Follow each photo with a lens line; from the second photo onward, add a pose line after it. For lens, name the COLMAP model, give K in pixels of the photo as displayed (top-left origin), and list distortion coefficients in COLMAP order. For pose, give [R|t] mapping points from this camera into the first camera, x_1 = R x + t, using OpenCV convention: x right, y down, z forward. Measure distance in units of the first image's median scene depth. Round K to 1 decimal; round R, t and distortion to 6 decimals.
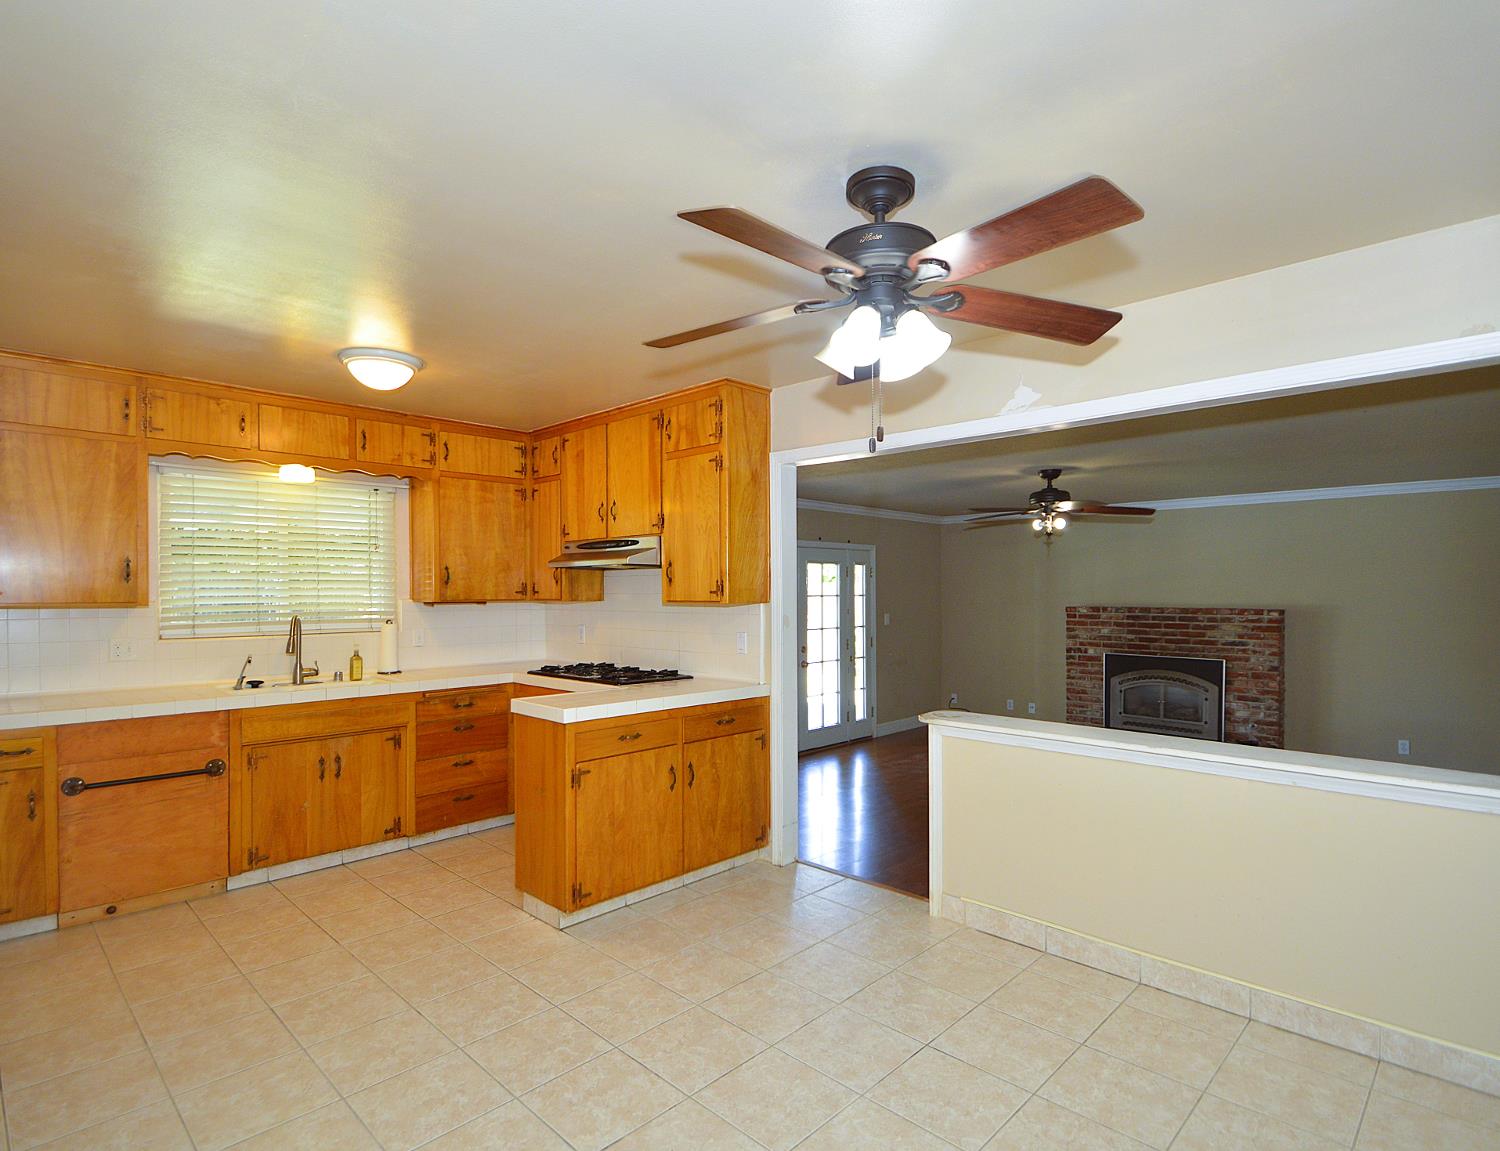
lens RADIAL K [[793.9, 0, 750.2], [0, 793.9, 594.4], [0, 0, 1]] dist [0.000005, -0.000389]
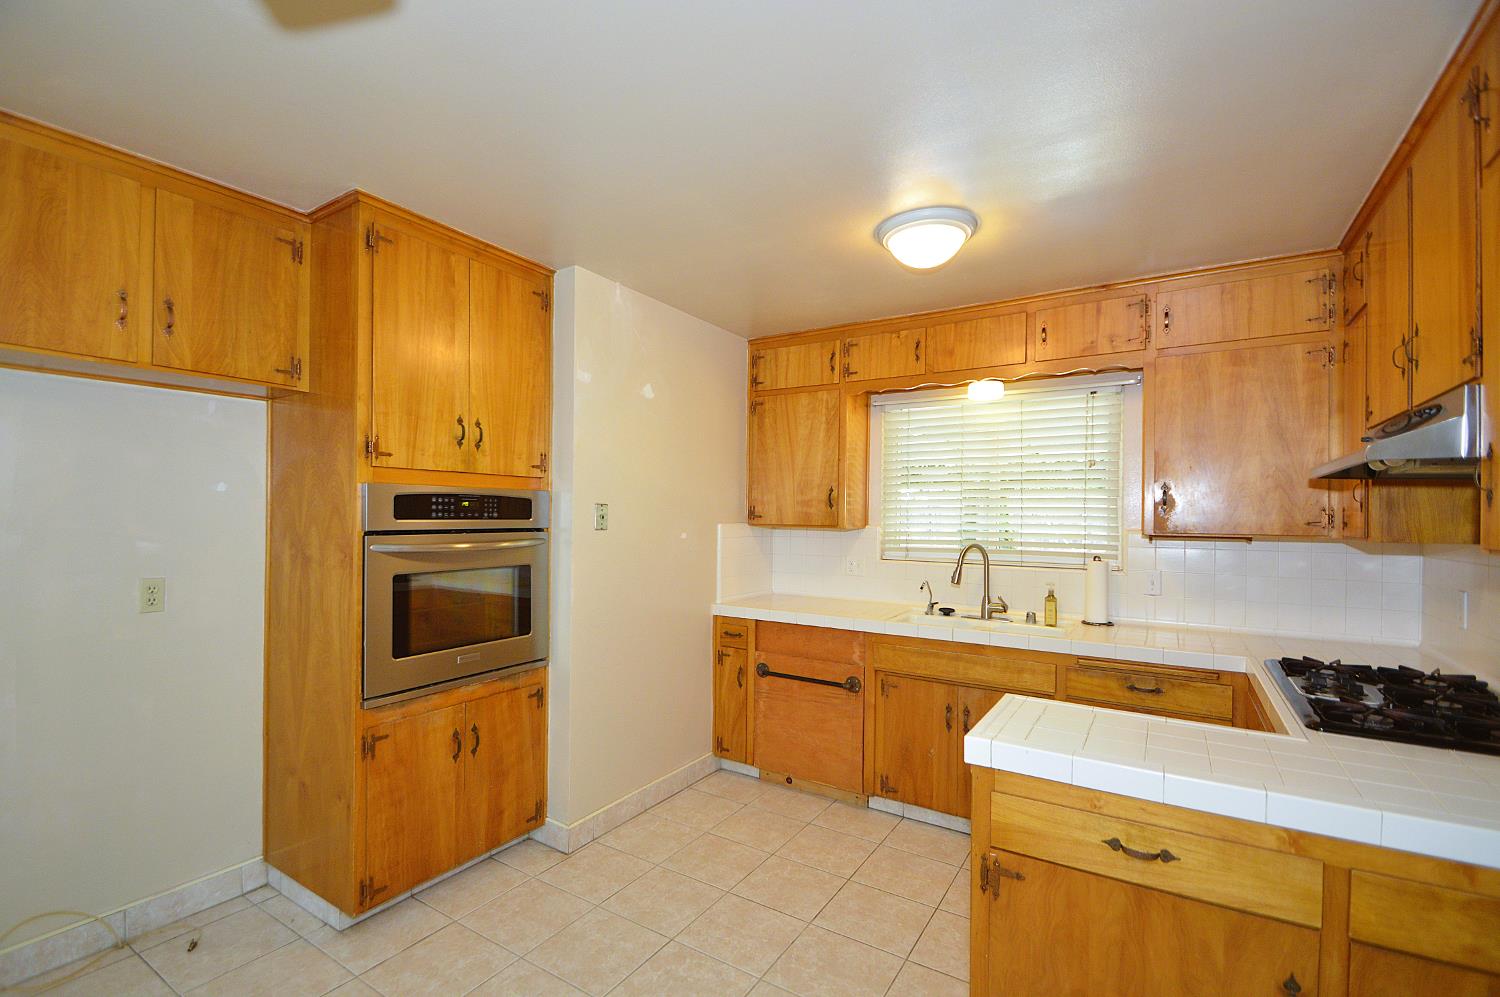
lens RADIAL K [[664.4, 0, 723.2], [0, 664.4, 519.0], [0, 0, 1]] dist [-0.000732, -0.000316]
pose [[0.188798, 0.005617, -0.982000, 0.134361], [-0.015708, 0.999873, 0.002699, 0.000013], [0.981890, 0.014916, 0.188862, 0.578857]]
